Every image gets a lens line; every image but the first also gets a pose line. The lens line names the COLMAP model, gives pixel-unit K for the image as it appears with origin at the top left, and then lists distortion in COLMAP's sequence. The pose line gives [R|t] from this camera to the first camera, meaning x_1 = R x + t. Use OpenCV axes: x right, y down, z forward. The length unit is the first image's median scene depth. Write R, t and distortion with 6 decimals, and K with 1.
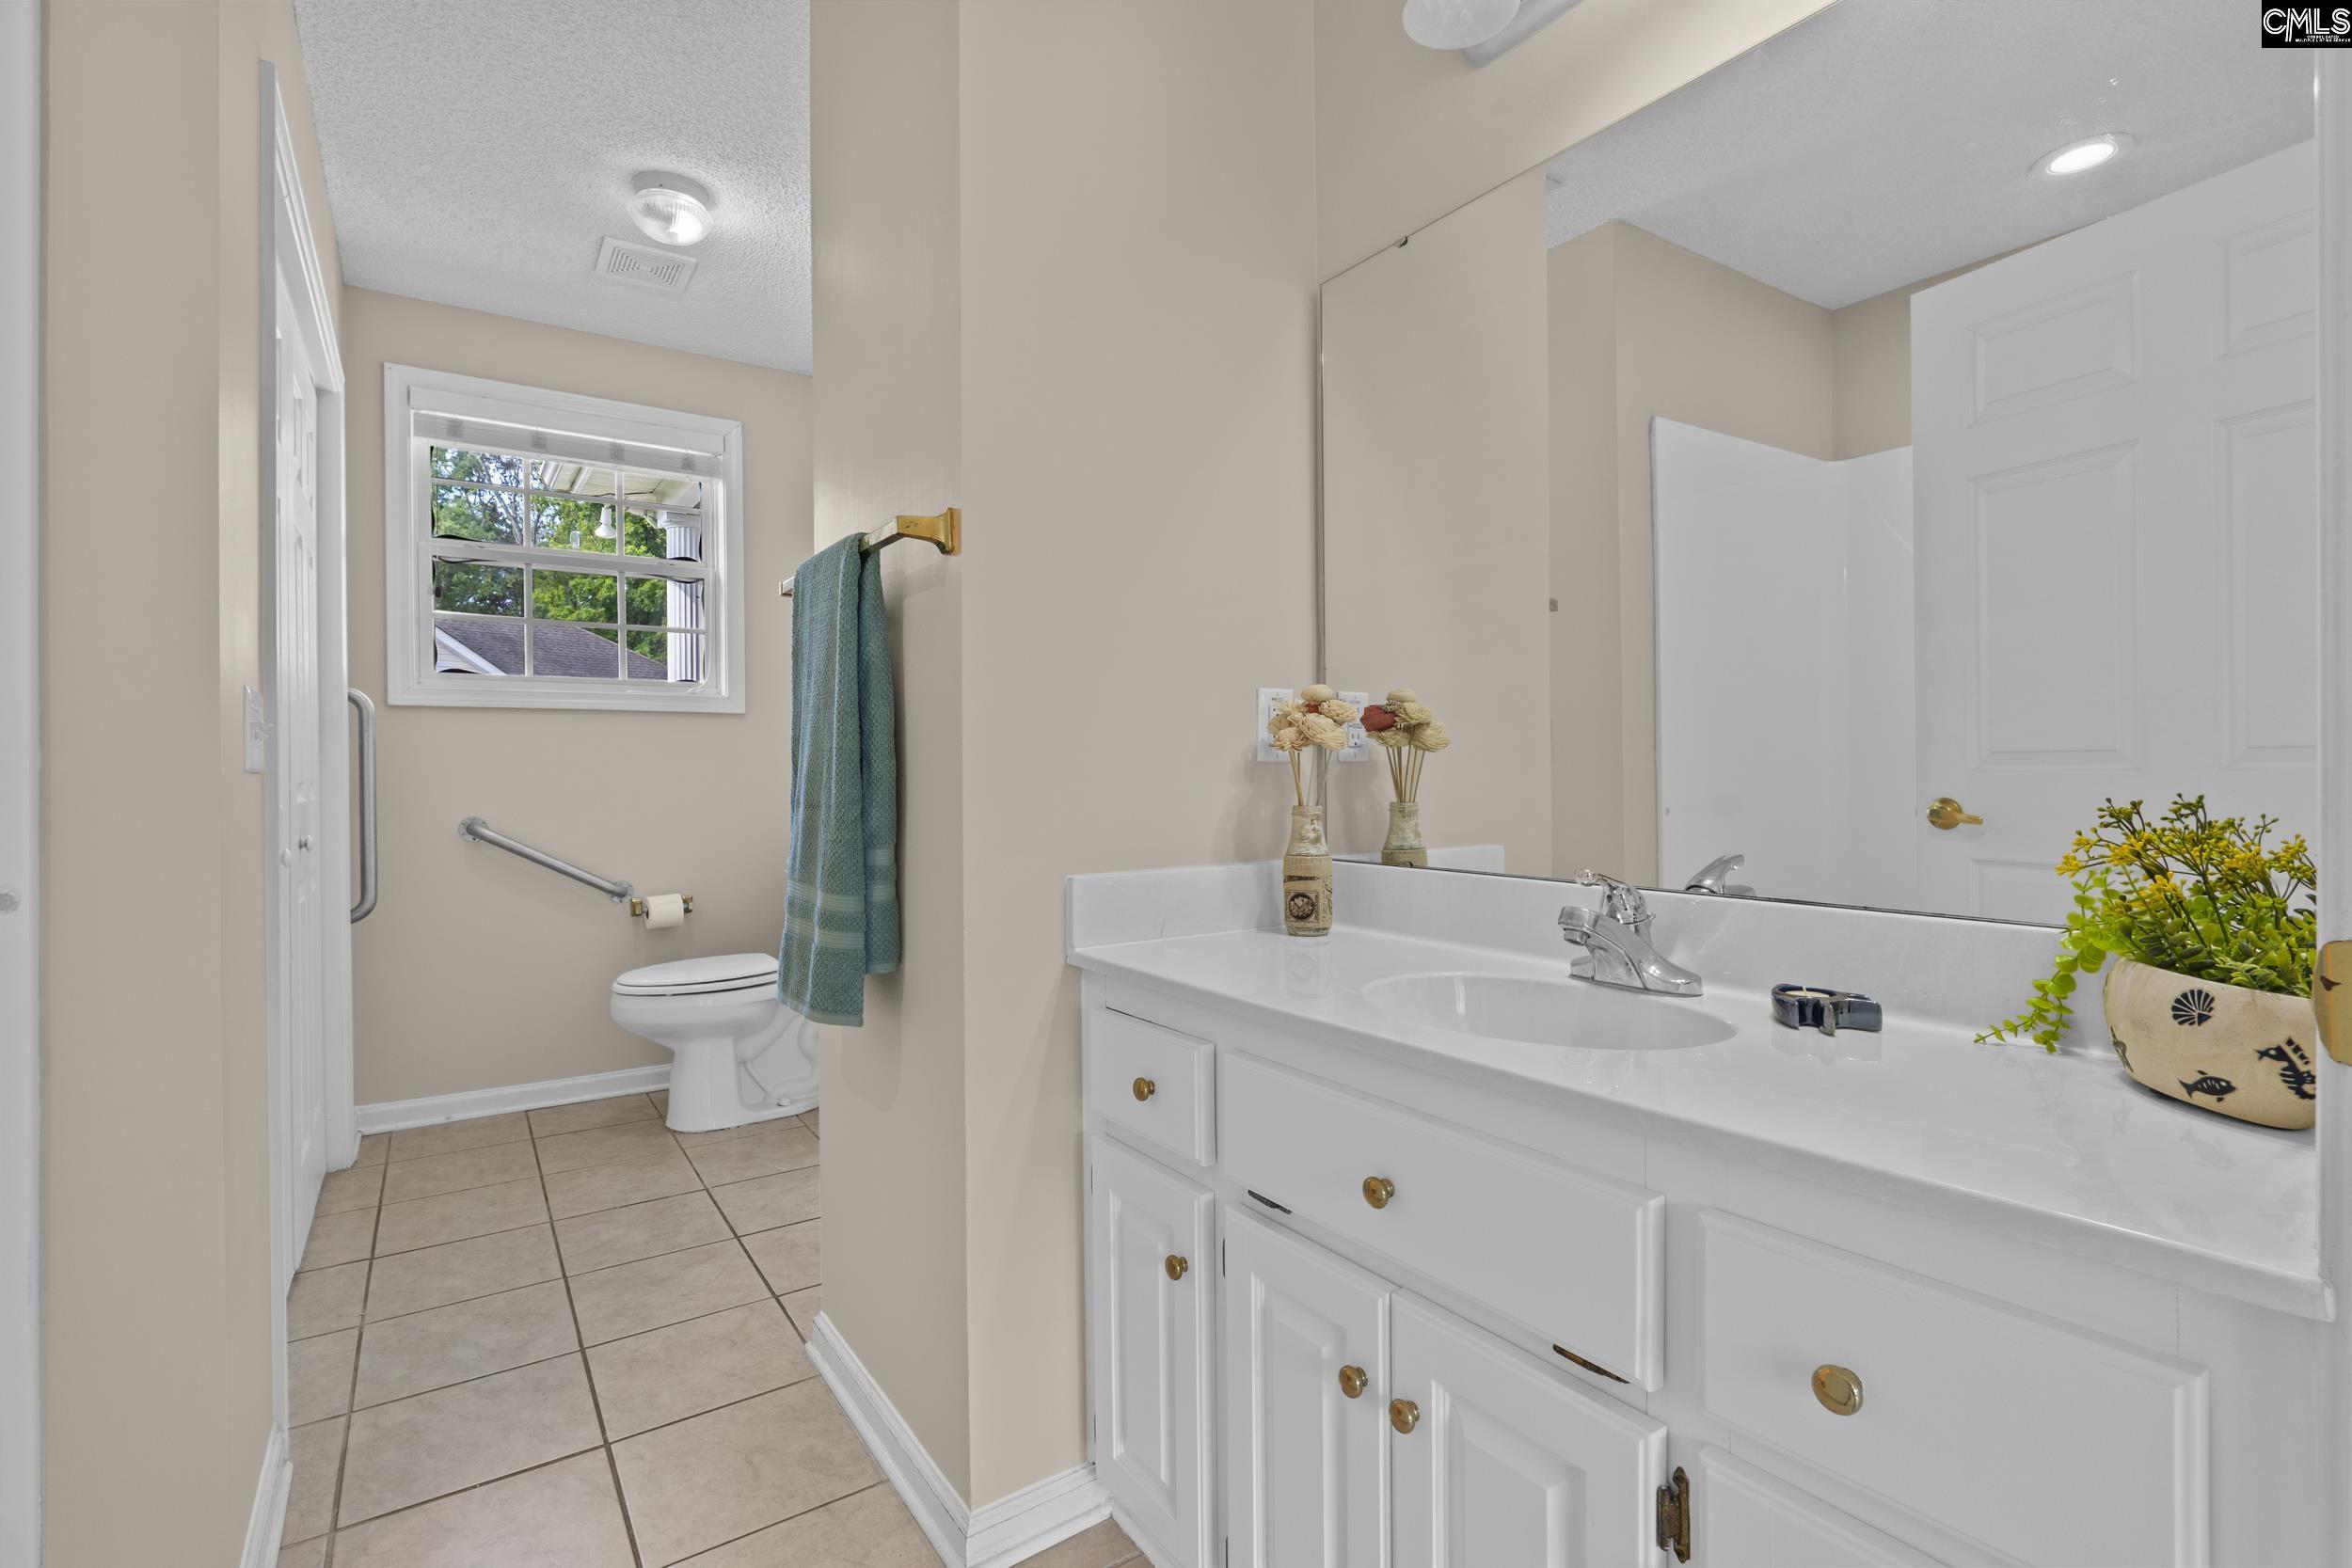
lens RADIAL K [[1079.8, 0, 1175.6], [0, 1079.8, 779.5], [0, 0, 1]] dist [-0.005146, -0.000062]
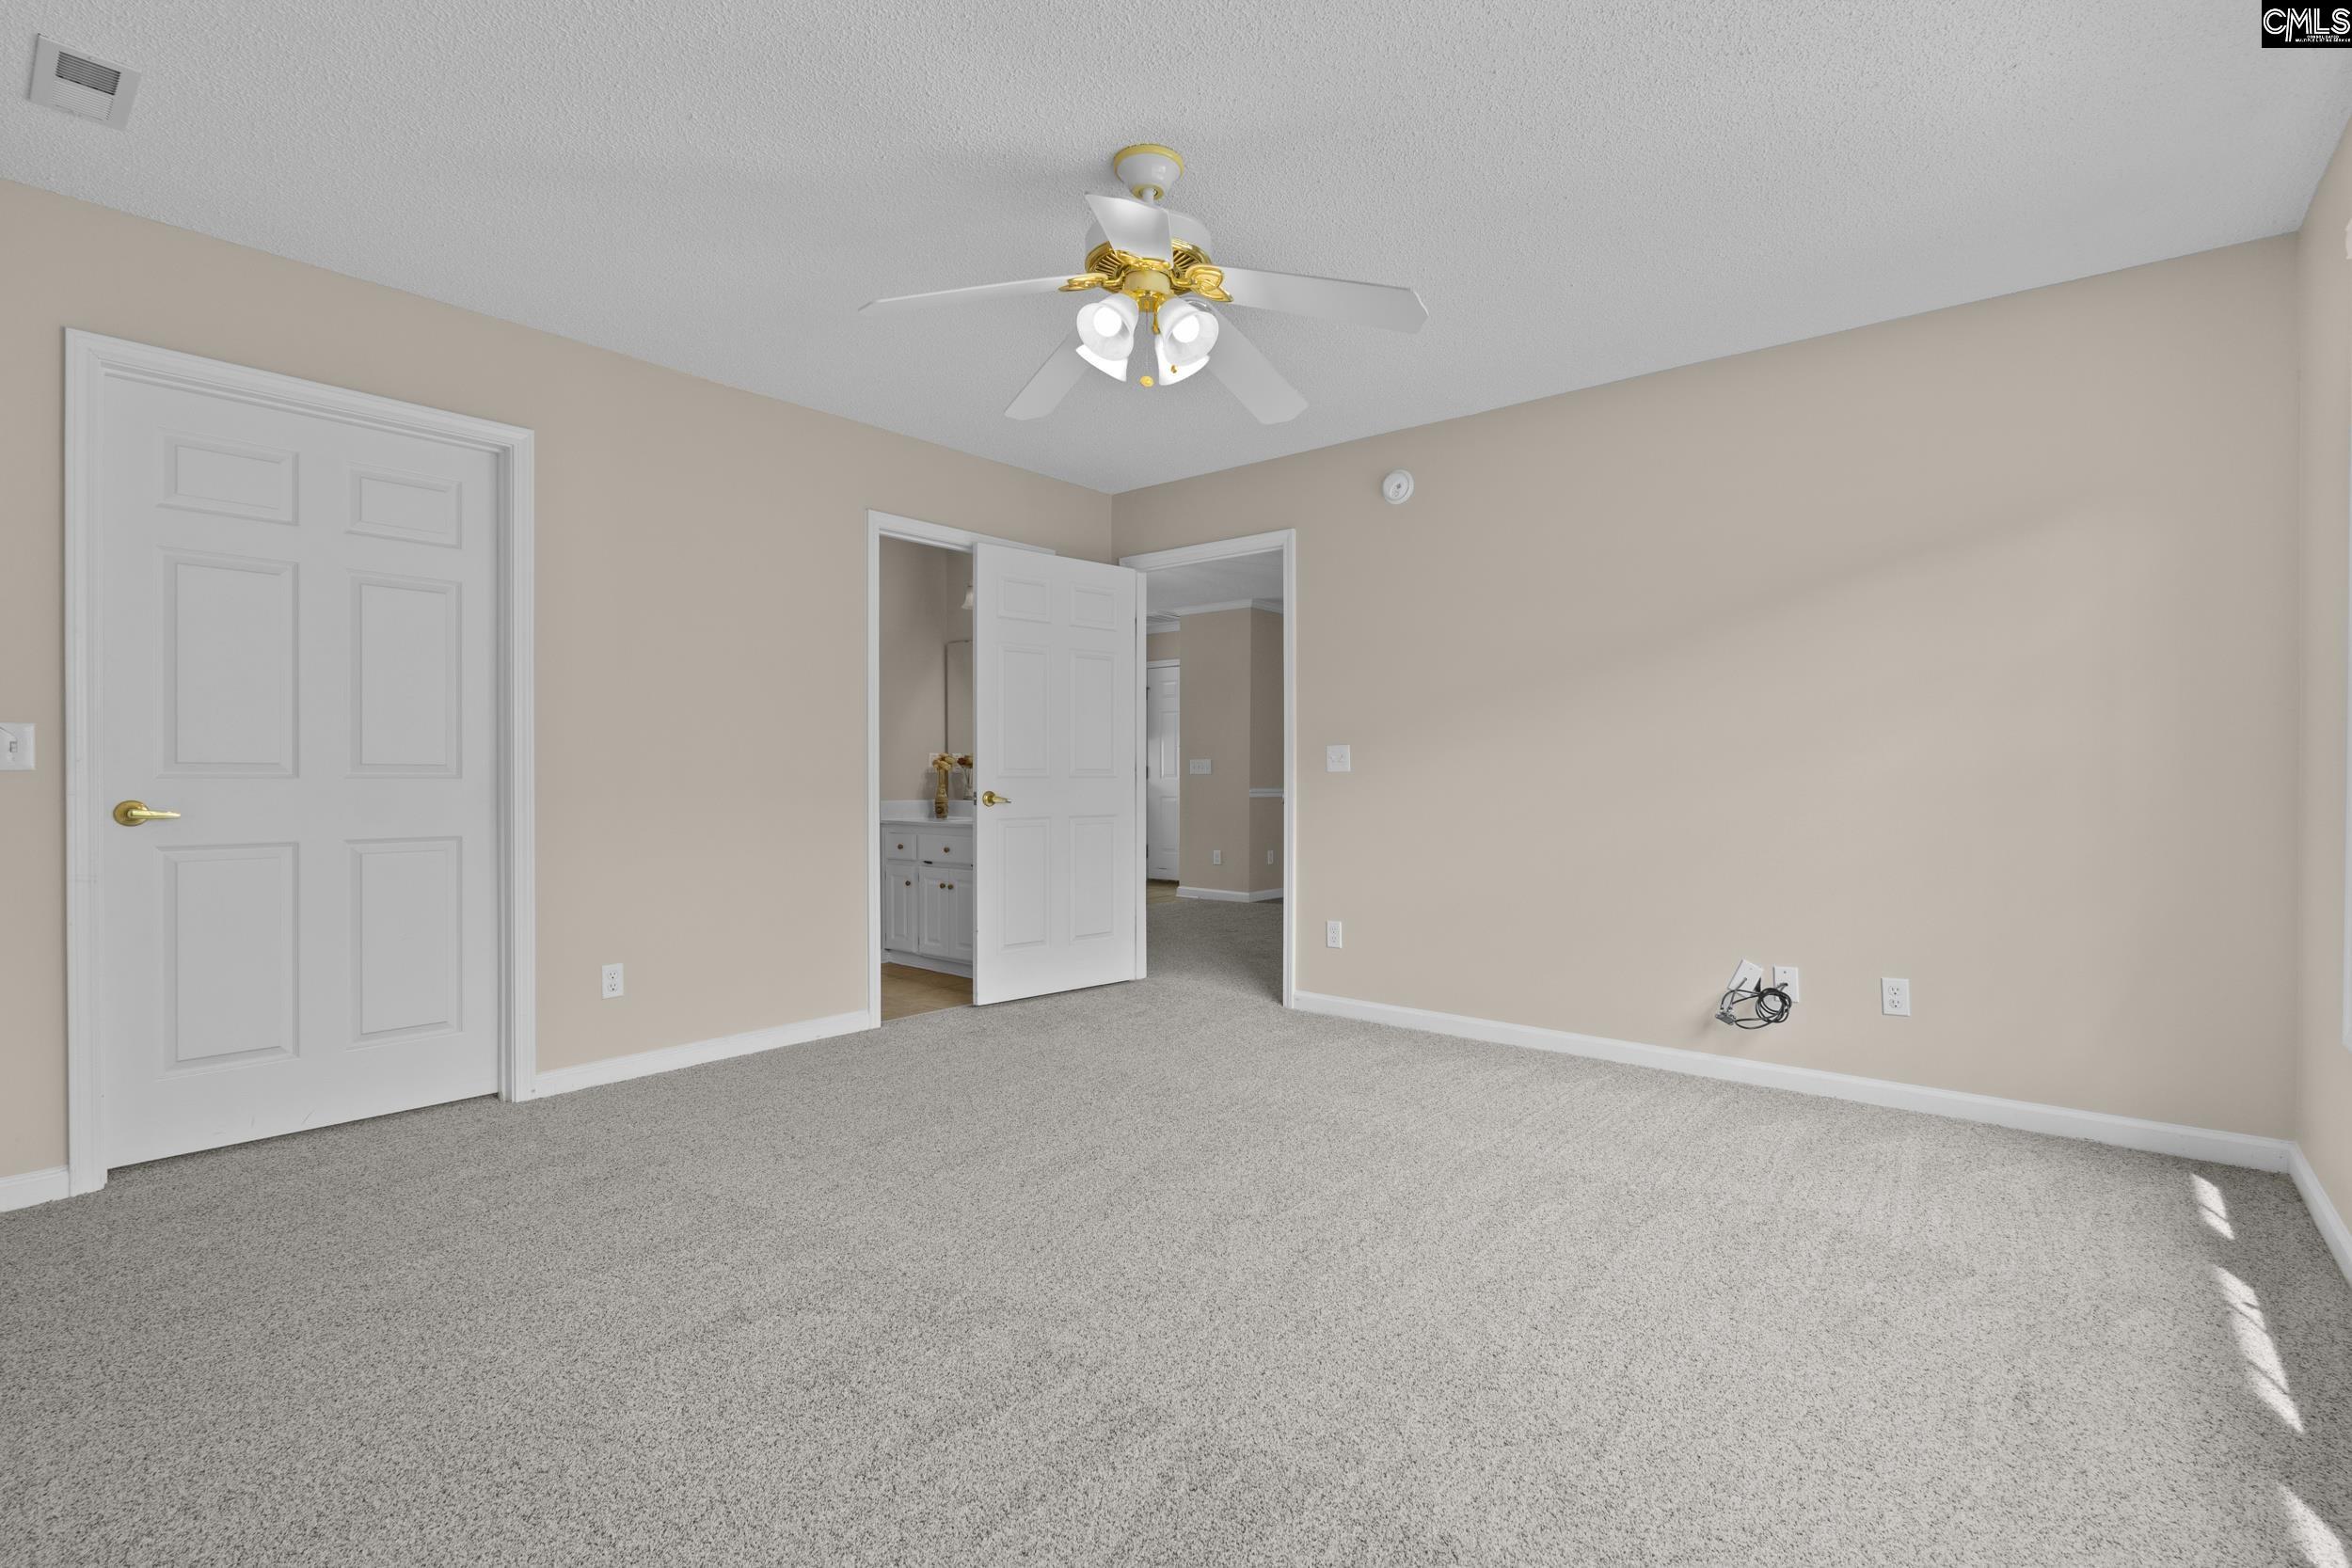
lens RADIAL K [[1079.8, 0, 1175.6], [0, 1079.8, 794.7], [0, 0, 1]] dist [-0.005146, -0.000062]
pose [[0.961649, 0.008211, 0.274159, -0.131678], [-0.007656, 0.999966, -0.003095, 0.065752], [-0.274175, 0.000877, 0.961679, -2.932966]]
